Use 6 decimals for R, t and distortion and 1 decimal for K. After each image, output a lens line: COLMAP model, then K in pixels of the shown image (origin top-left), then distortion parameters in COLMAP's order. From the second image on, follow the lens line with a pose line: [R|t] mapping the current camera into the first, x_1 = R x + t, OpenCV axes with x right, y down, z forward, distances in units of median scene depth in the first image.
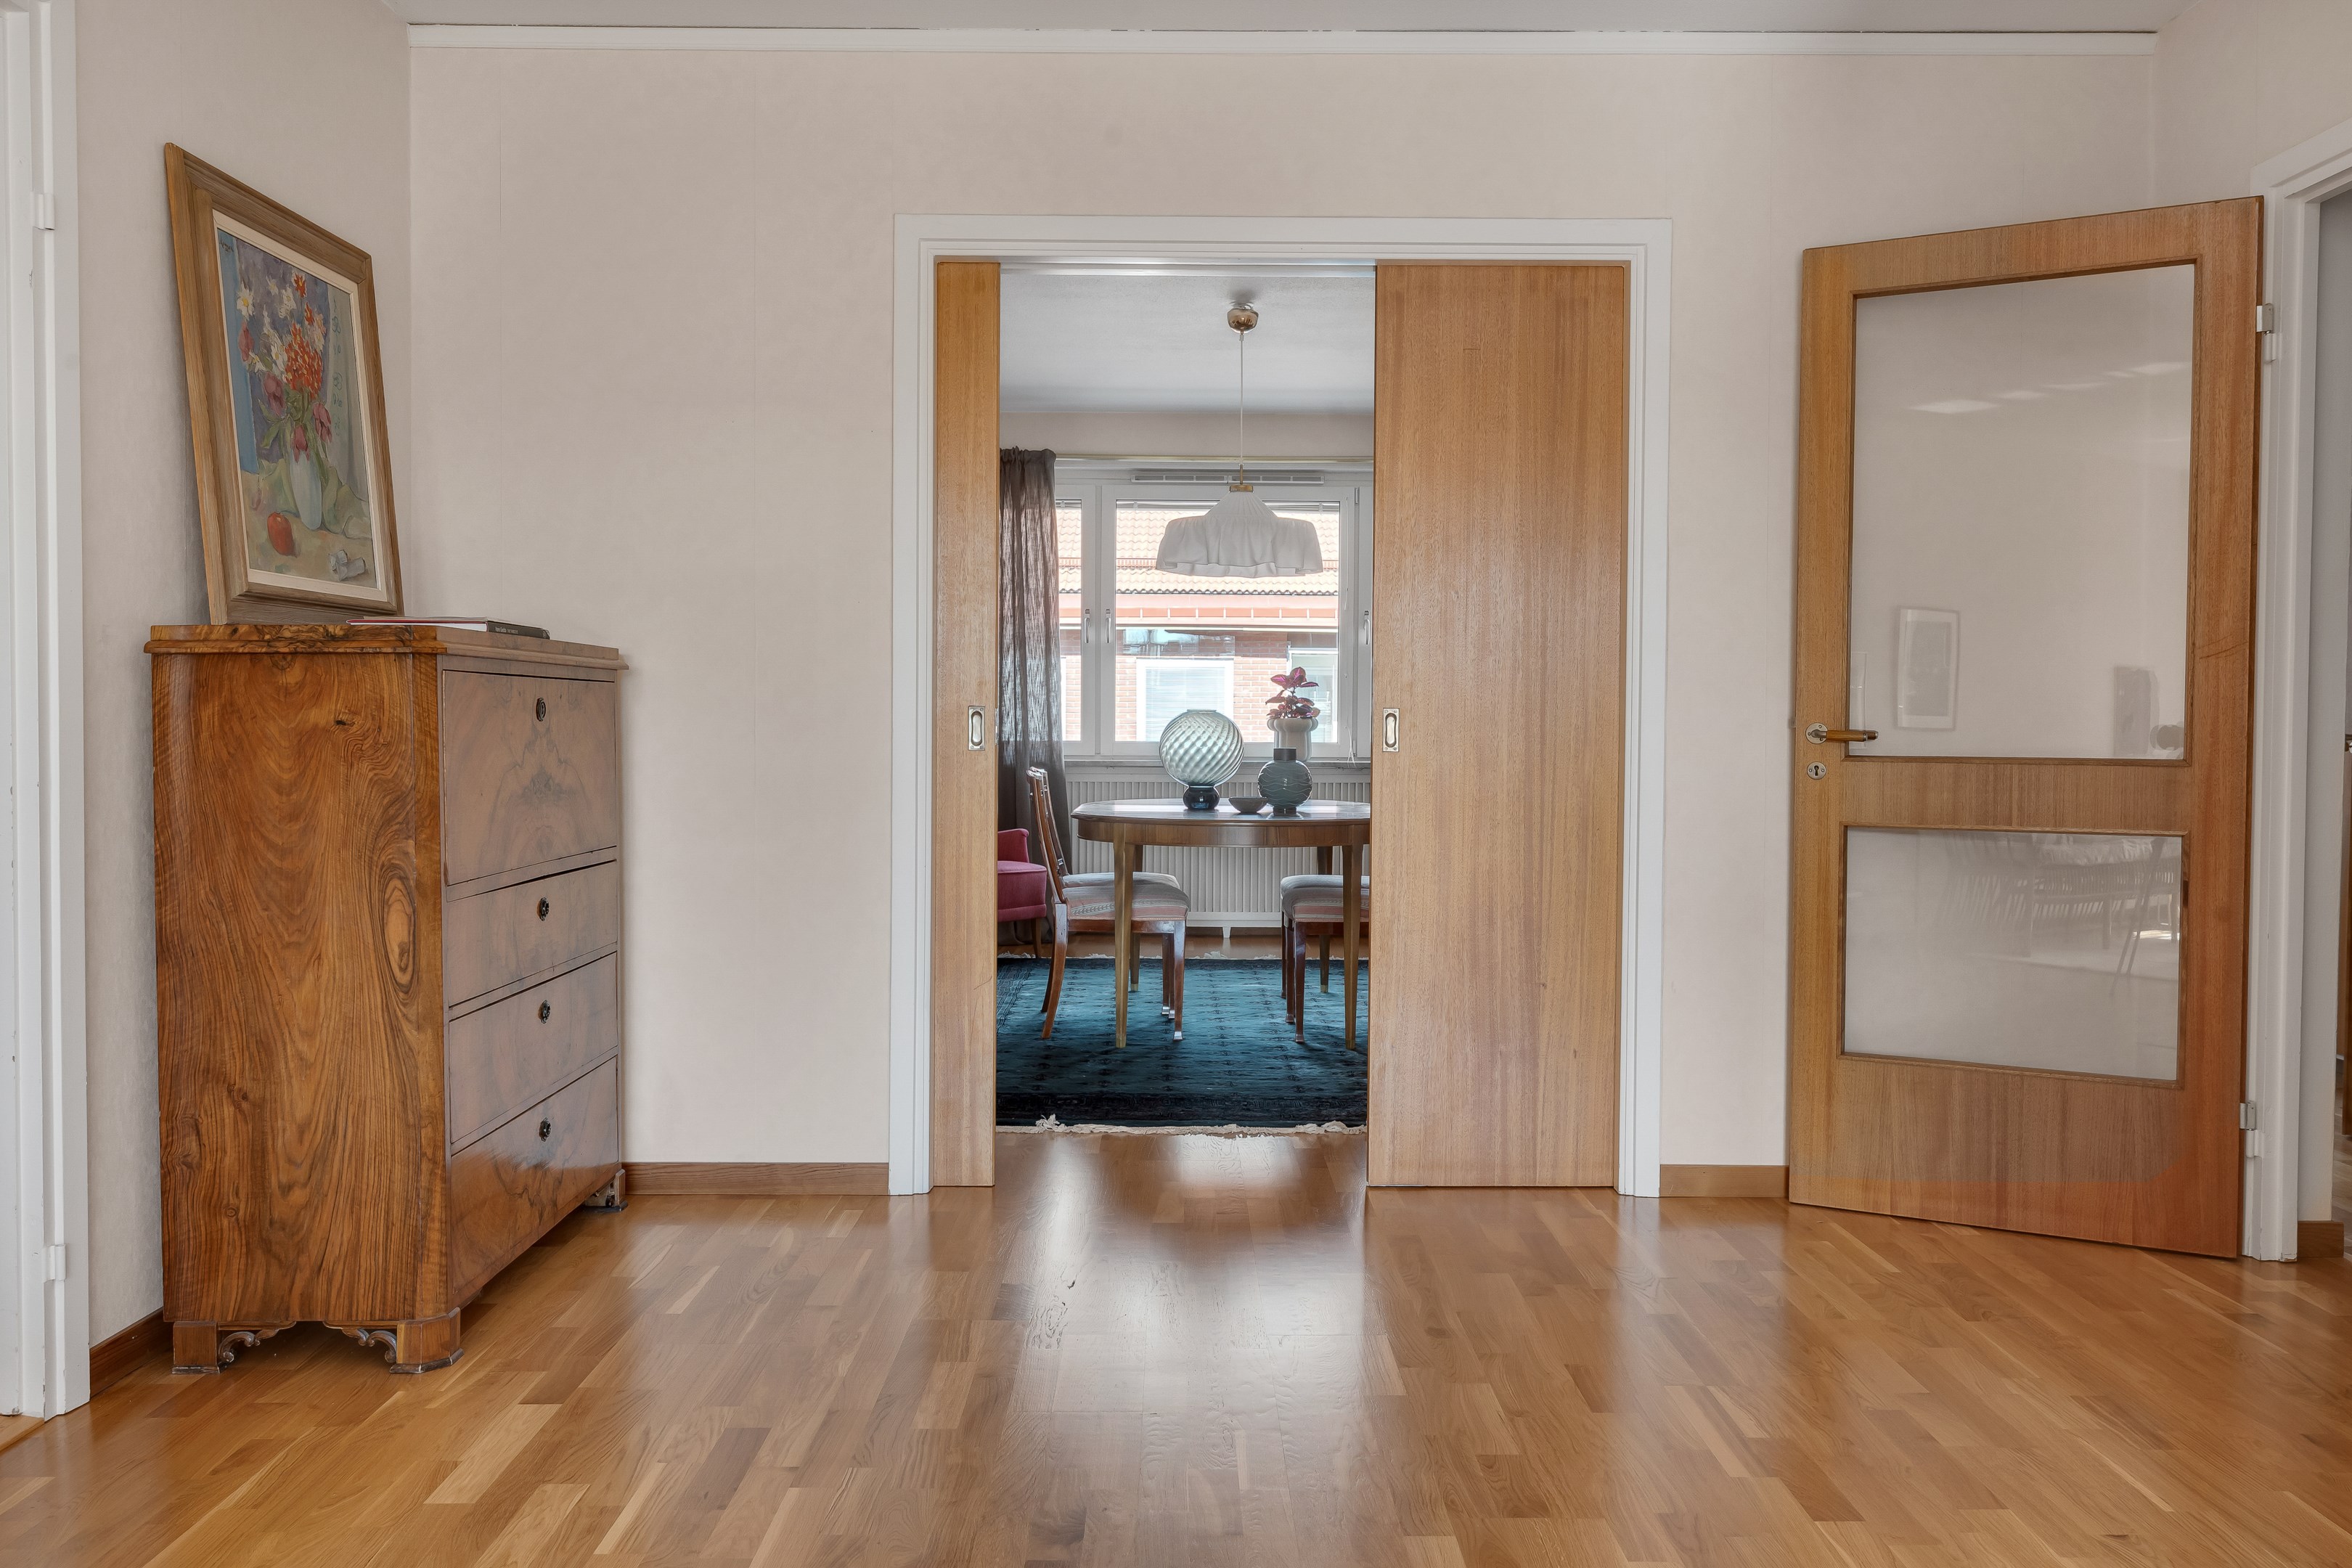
lens RADIAL K [[1741.1, 0, 1176.0], [0, 1741.1, 784.0], [0, 0, 1]] dist [0.003949, 0.001691]
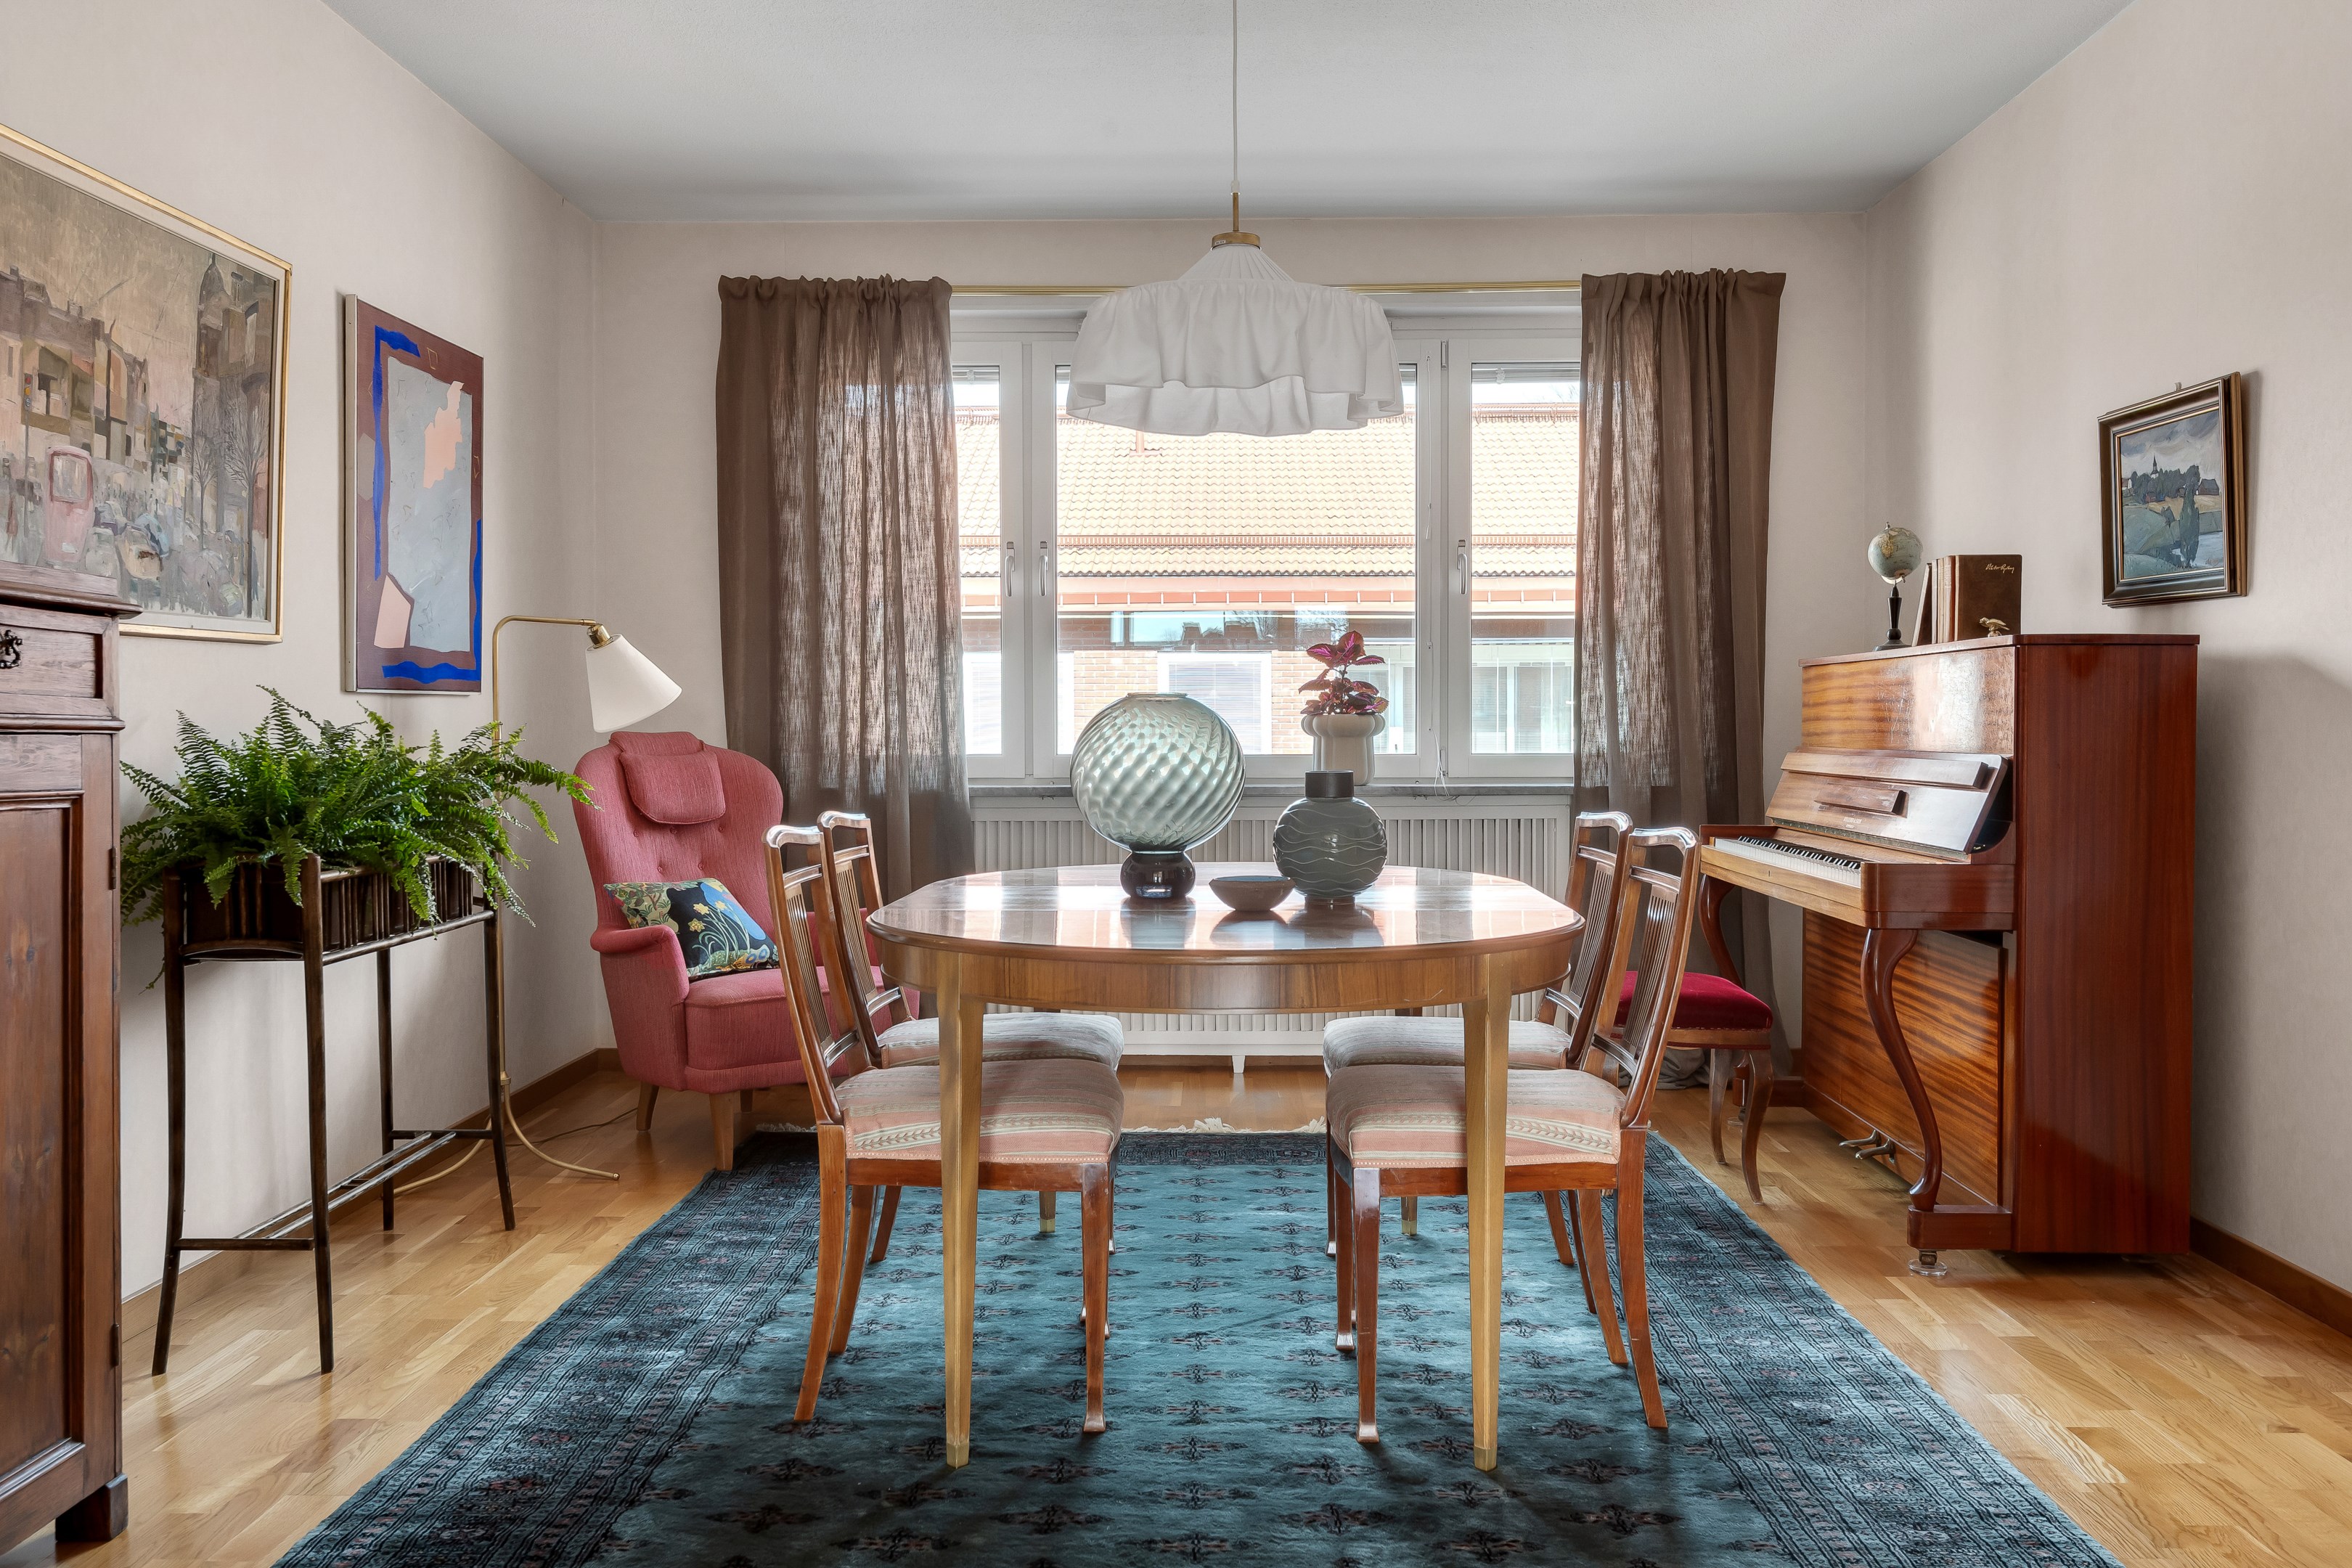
lens RADIAL K [[1638.9, 0, 1185.0], [0, 1638.9, 742.1], [0, 0, 1]] dist [-0.005459, -0.003514]
pose [[0.999588, -0.008488, -0.027410, 0.033758], [0.007634, 0.999487, -0.031093, -0.013345], [0.027660, 0.030871, 0.999141, 0.525446]]
